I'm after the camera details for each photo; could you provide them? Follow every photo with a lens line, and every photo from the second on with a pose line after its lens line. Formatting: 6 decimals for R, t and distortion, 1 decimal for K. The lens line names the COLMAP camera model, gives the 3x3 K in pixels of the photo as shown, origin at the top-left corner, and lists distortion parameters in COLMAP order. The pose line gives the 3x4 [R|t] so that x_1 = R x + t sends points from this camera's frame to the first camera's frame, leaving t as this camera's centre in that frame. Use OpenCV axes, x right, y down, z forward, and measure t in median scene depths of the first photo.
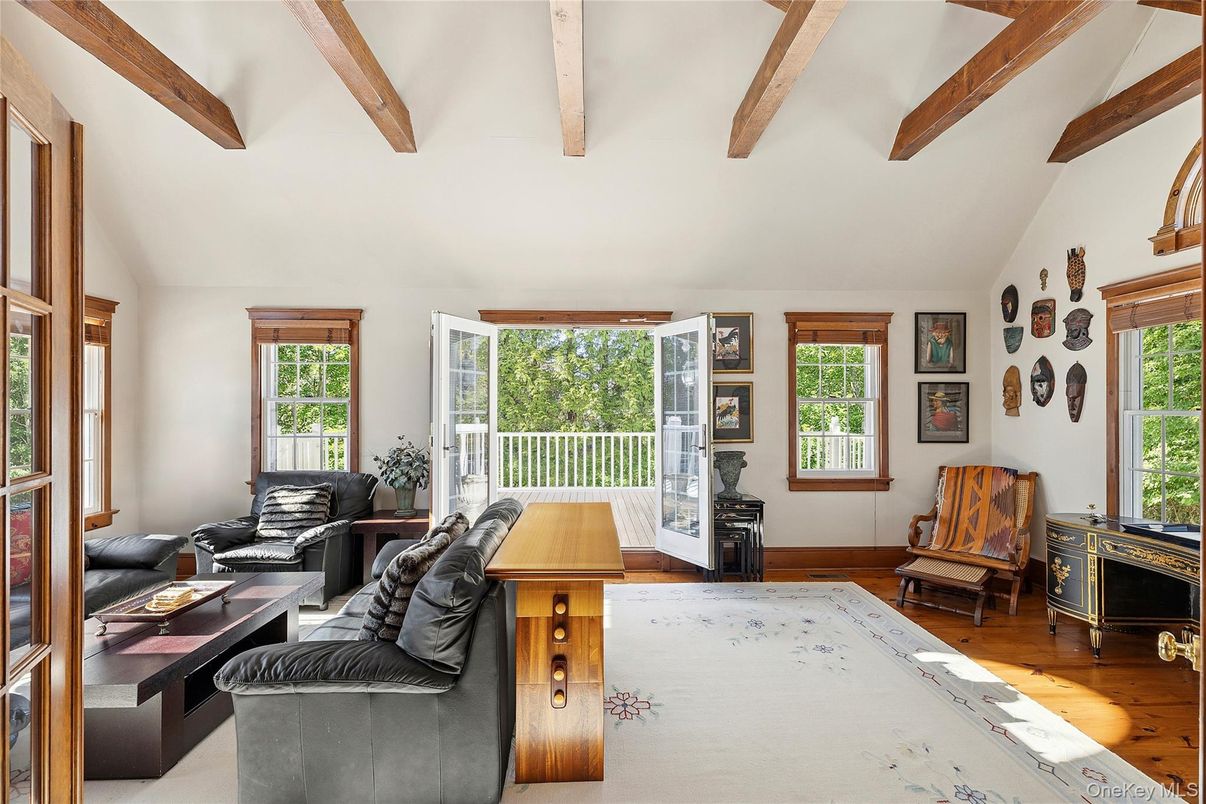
lens RADIAL K [[547.1, 0, 602.4], [0, 547.1, 405.7], [0, 0, 1]] dist [0.003953, 0.000077]
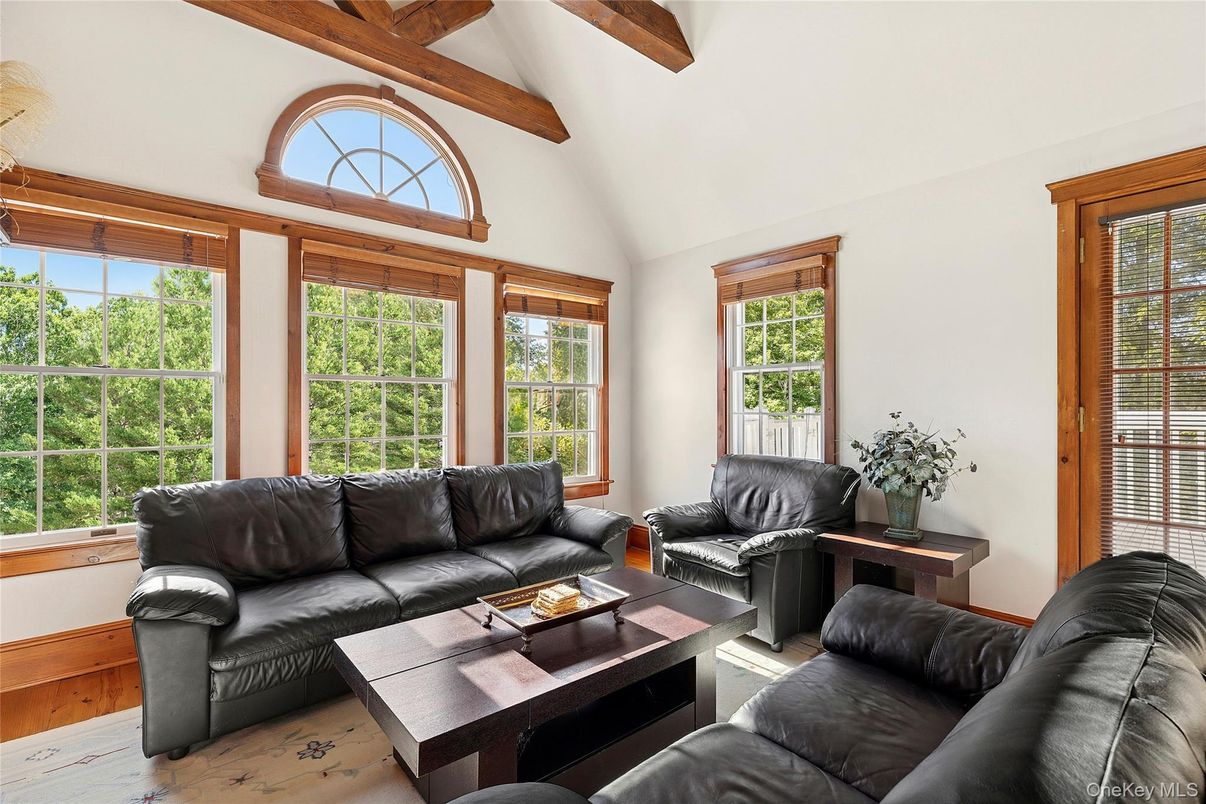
lens RADIAL K [[547.1, 0, 600.0], [0, 547.1, 402.4], [0, 0, 1]] dist [0.003953, 0.000077]
pose [[0.628363, -0.002679, -0.777916, -0.087959], [0.003038, 0.999995, -0.000990, 0.044447], [0.777915, -0.001741, 0.628368, 0.335791]]
